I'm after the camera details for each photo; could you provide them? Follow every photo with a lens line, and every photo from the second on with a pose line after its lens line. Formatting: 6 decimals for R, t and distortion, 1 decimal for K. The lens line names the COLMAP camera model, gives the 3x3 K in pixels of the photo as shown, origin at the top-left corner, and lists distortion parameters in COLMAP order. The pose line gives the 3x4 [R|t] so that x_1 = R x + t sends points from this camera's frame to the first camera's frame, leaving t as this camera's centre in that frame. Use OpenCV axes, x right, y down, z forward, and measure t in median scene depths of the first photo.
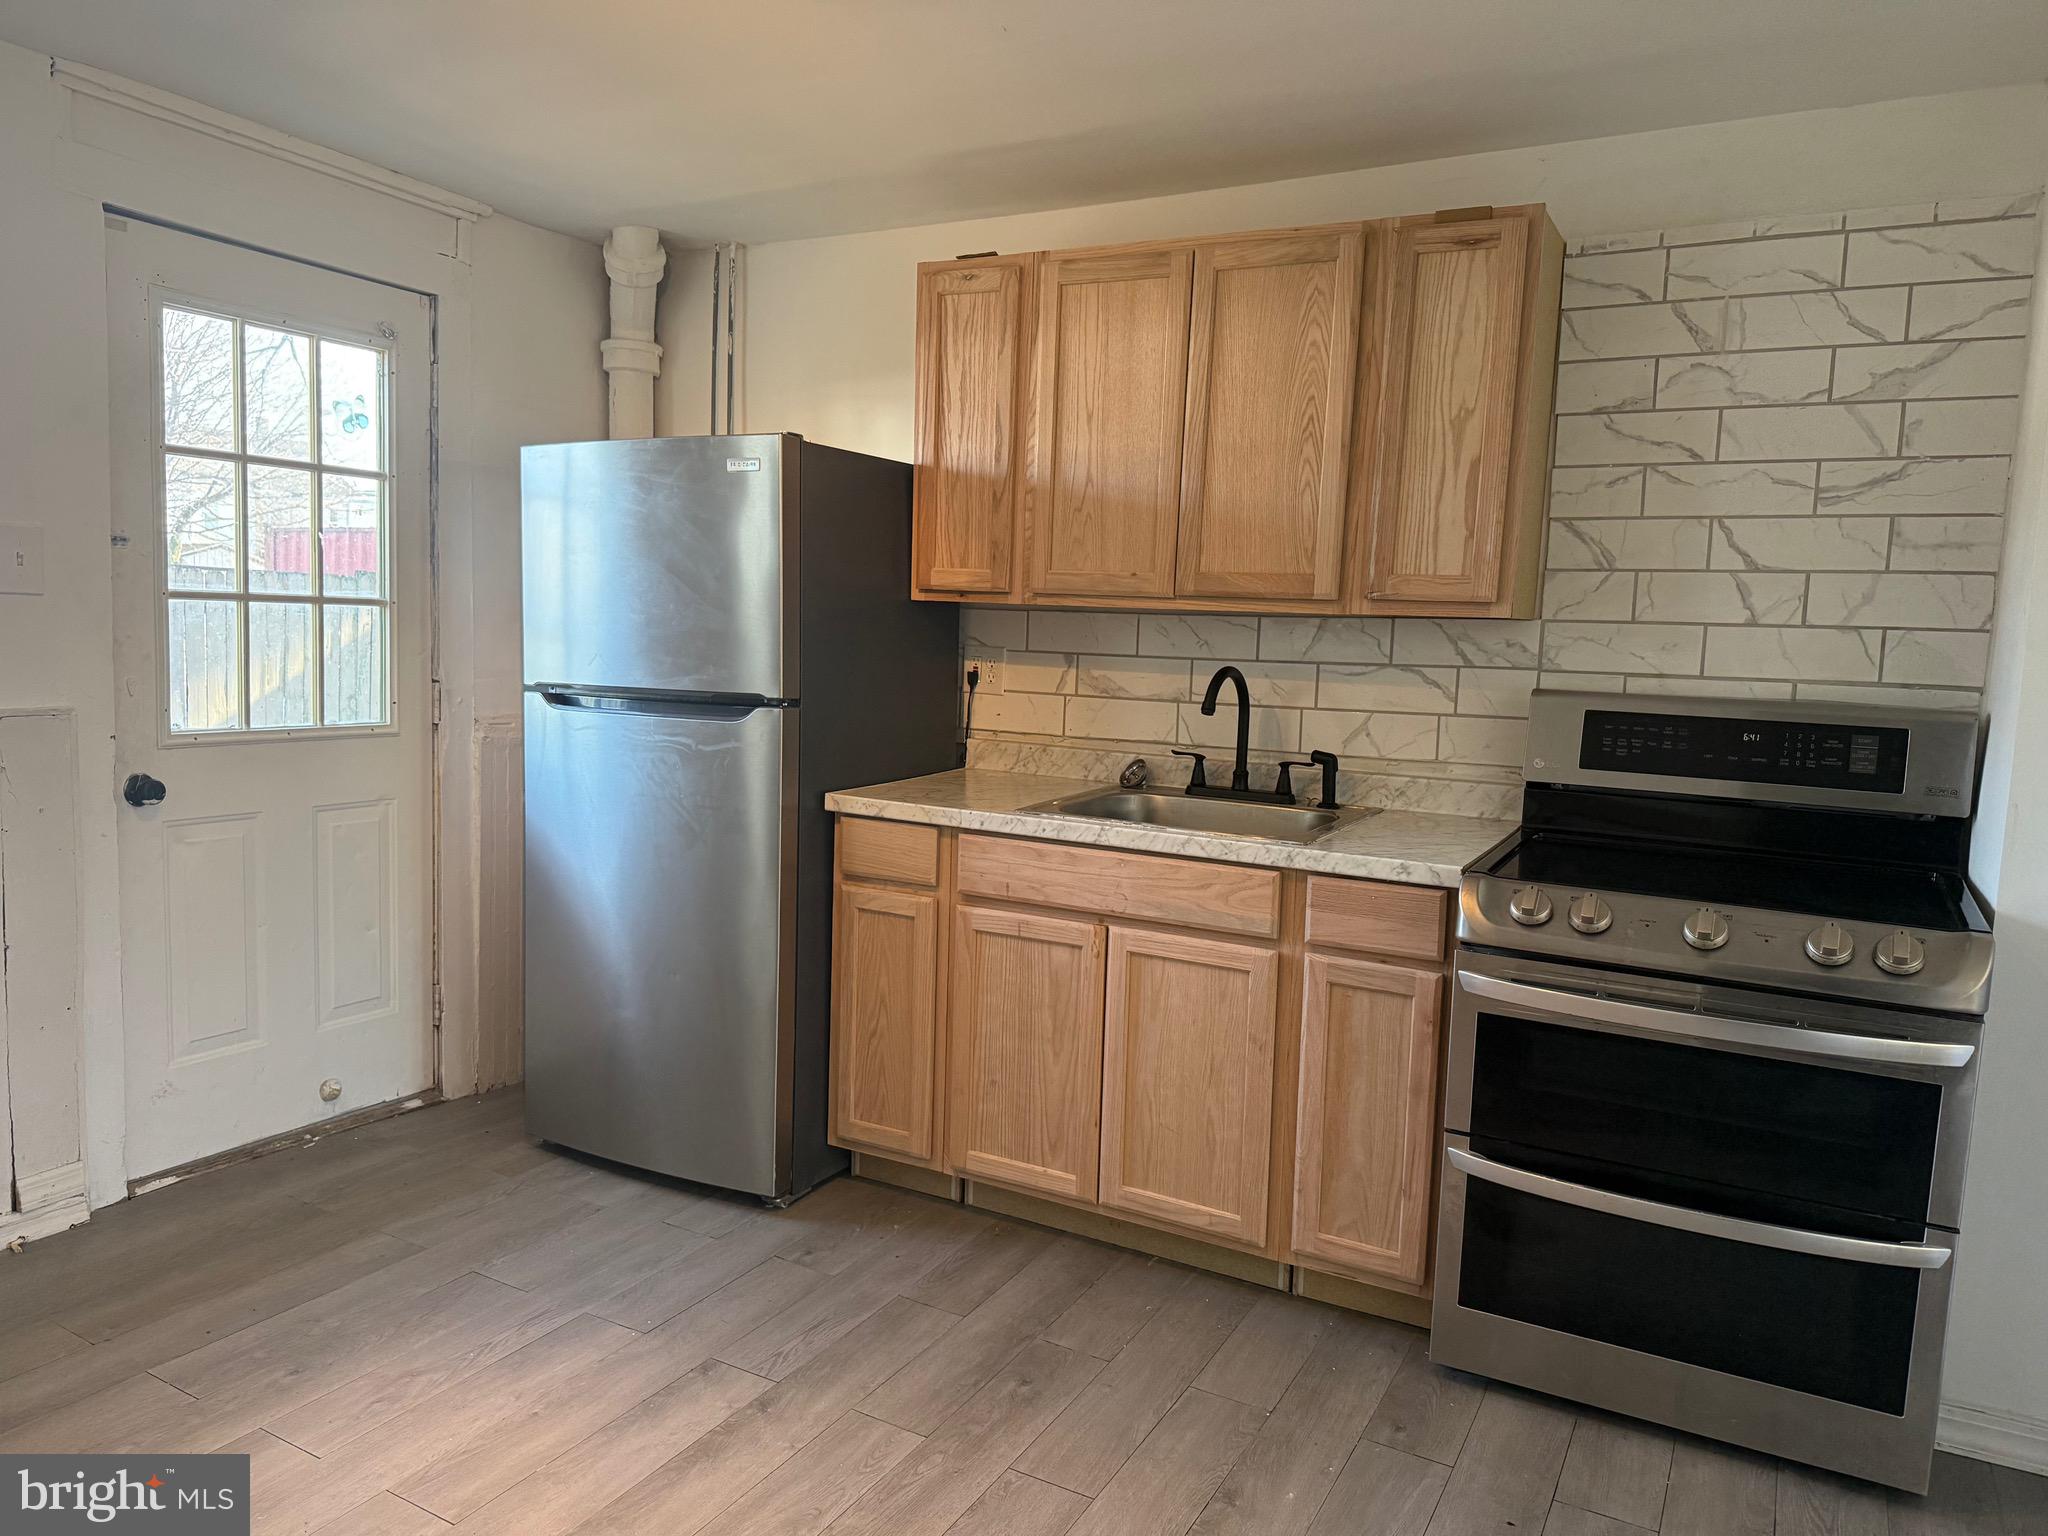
lens RADIAL K [[1429.9, 0, 1063.2], [0, 1429.9, 764.7], [0, 0, 1]] dist [0.020788, -0.027754]
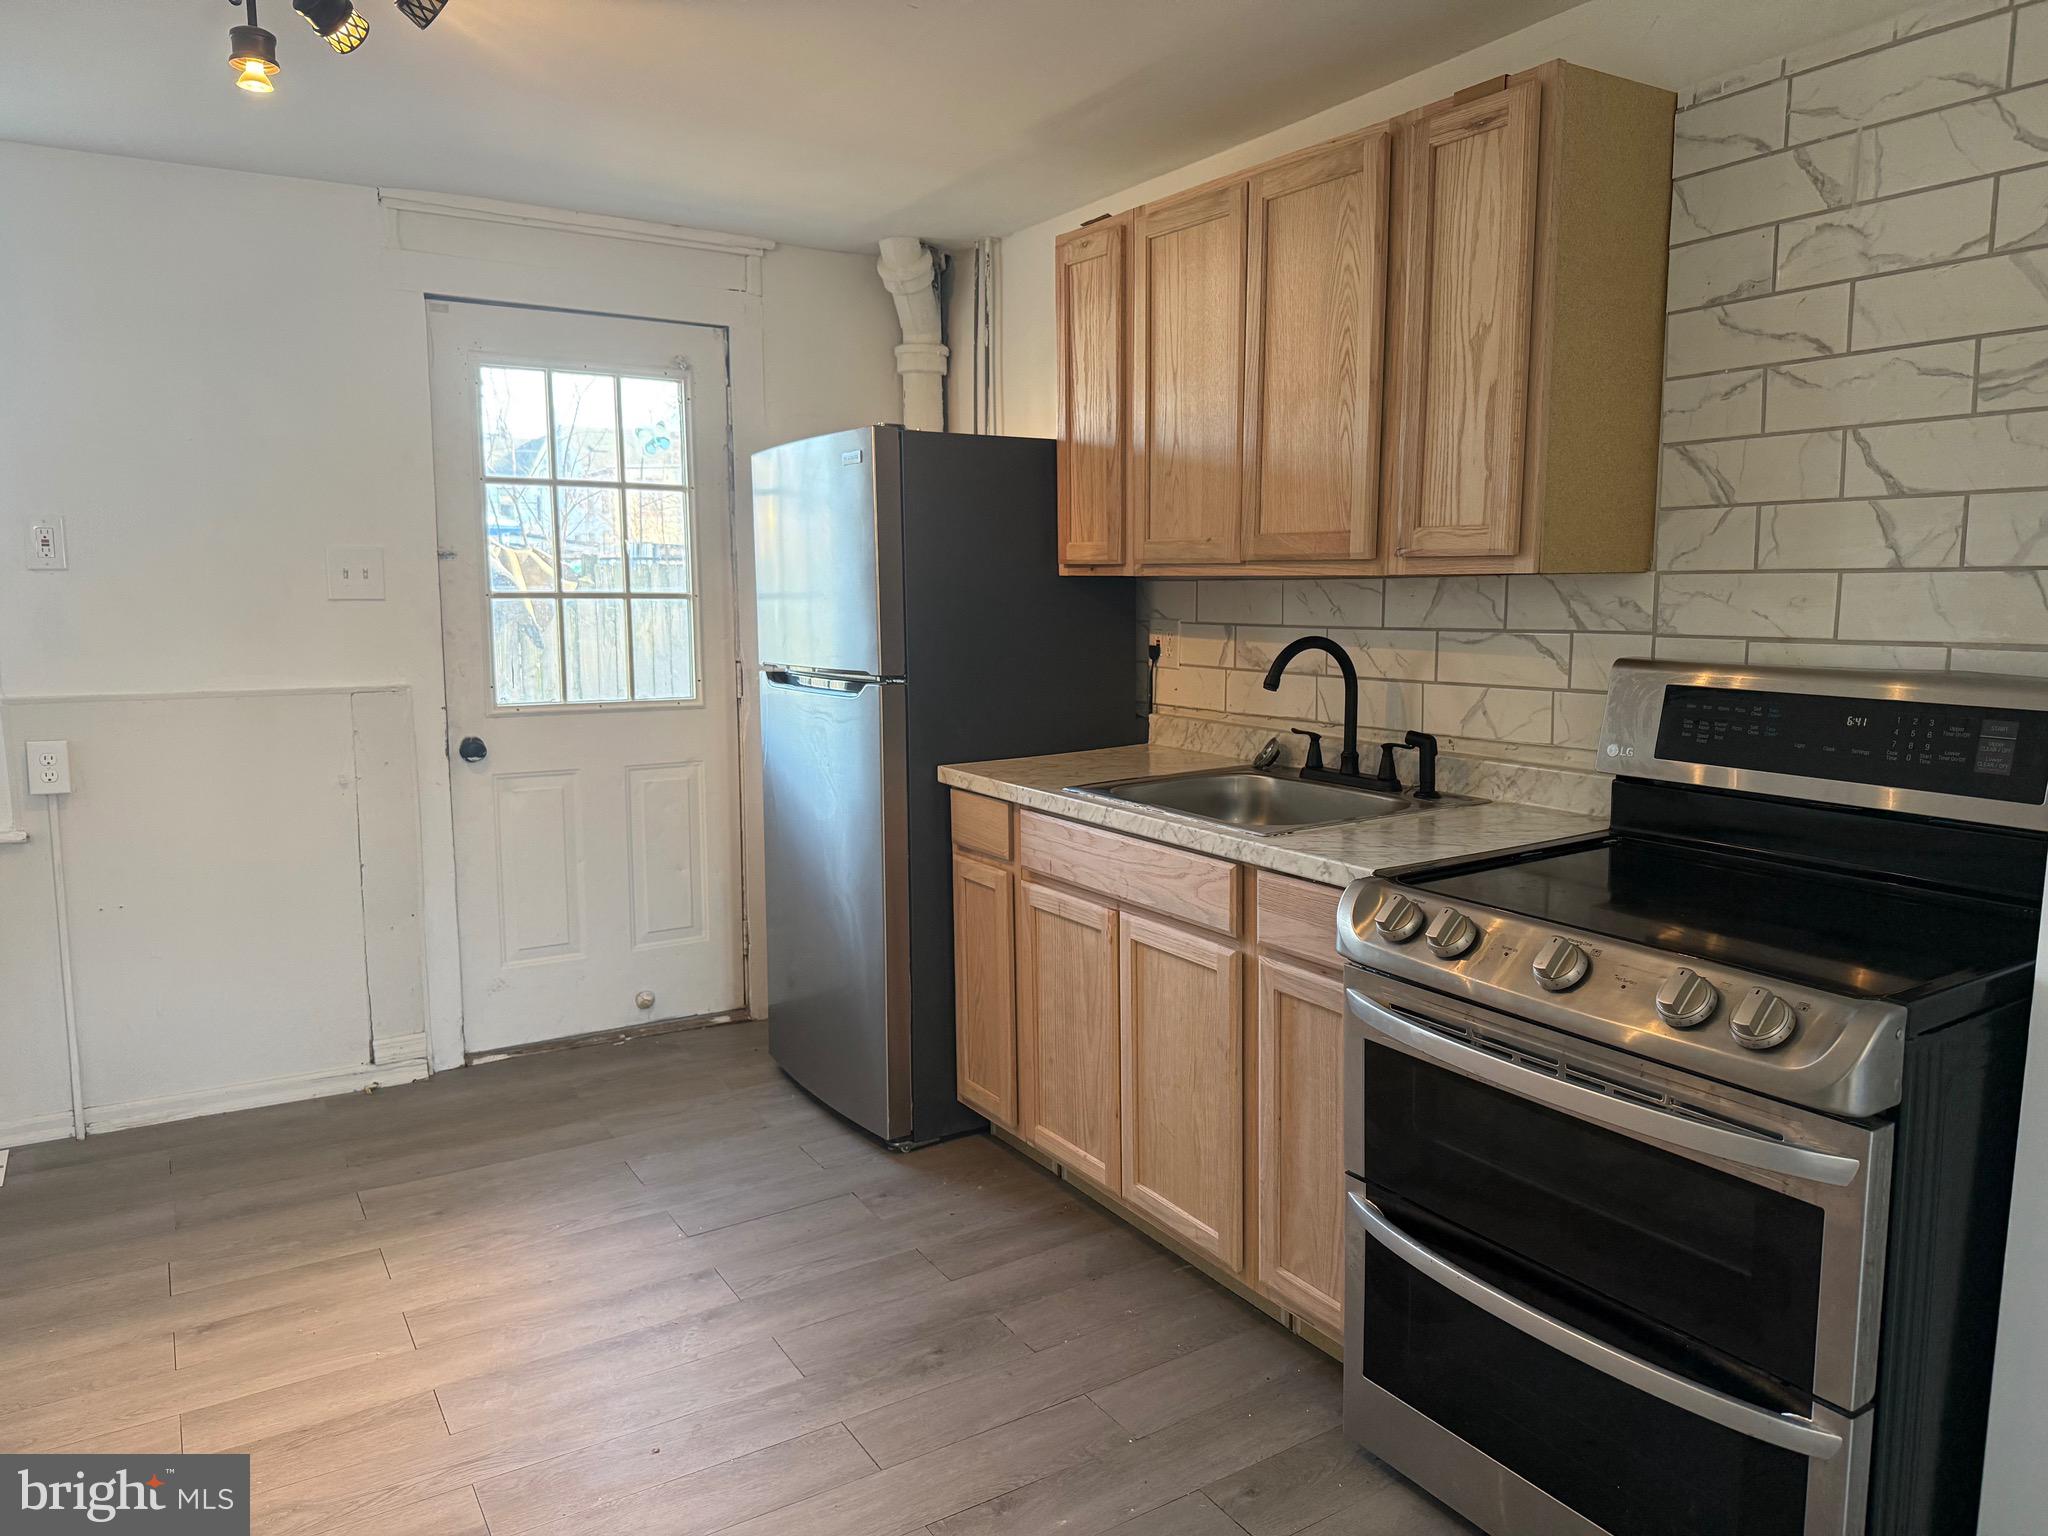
lens RADIAL K [[1429.9, 0, 1026.2], [0, 1429.9, 765.5], [0, 0, 1]] dist [0.020788, -0.027754]
pose [[0.873881, 0.025095, -0.485491, 0.426714], [-0.014154, 0.999557, 0.026190, -0.009017], [0.485934, -0.016015, 0.873849, 0.127149]]
